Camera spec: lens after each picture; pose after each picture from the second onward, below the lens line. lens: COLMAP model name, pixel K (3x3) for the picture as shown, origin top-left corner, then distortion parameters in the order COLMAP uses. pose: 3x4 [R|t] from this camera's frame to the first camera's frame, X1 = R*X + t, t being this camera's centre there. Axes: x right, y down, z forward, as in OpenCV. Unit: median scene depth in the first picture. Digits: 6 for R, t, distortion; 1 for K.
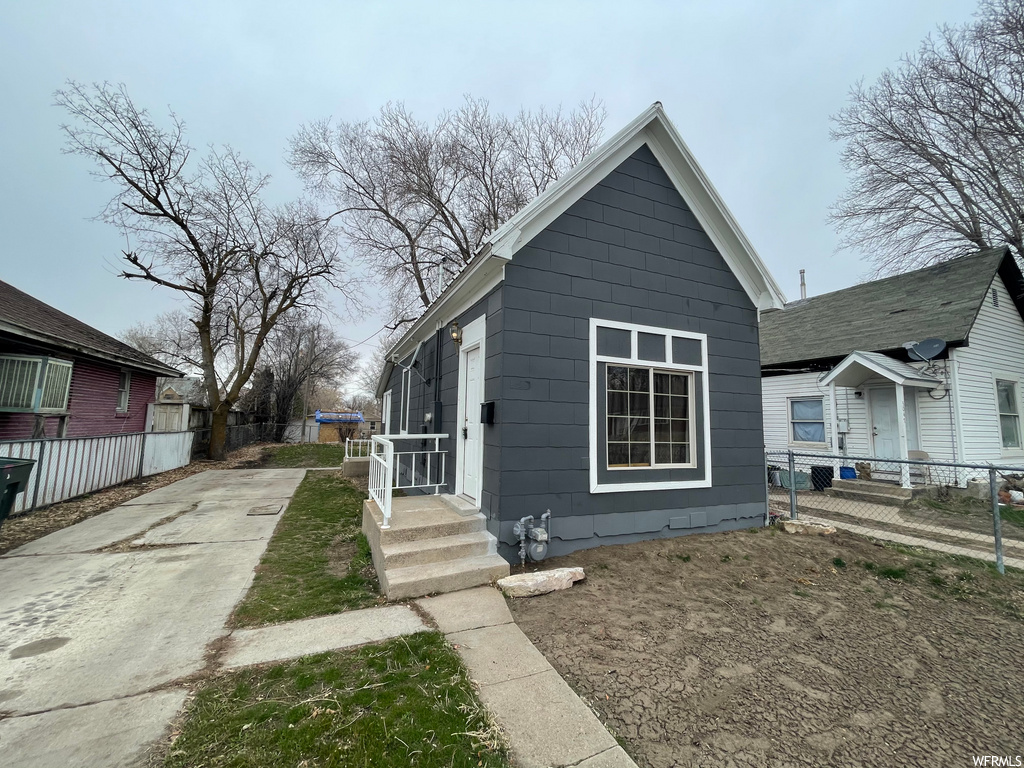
lens RADIAL K [[415.4, 0, 511.4], [0, 415.4, 378.3], [0, 0, 1]] dist [-0.000759, -0.000232]
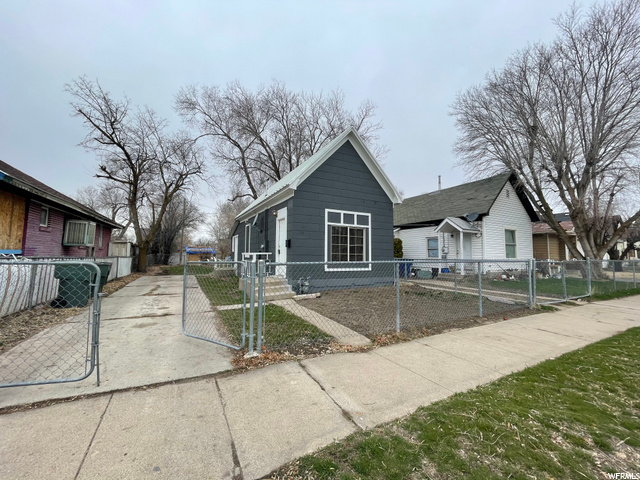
lens RADIAL K [[259.6, 0, 319.6], [0, 259.6, 236.4], [0, 0, 1]] dist [-0.000759, -0.000232]
pose [[0.996992, -0.005354, 0.077317, 0.010557], [0.002482, 0.999305, 0.037202, -0.014785], [-0.077462, -0.036898, 0.996312, -0.404360]]
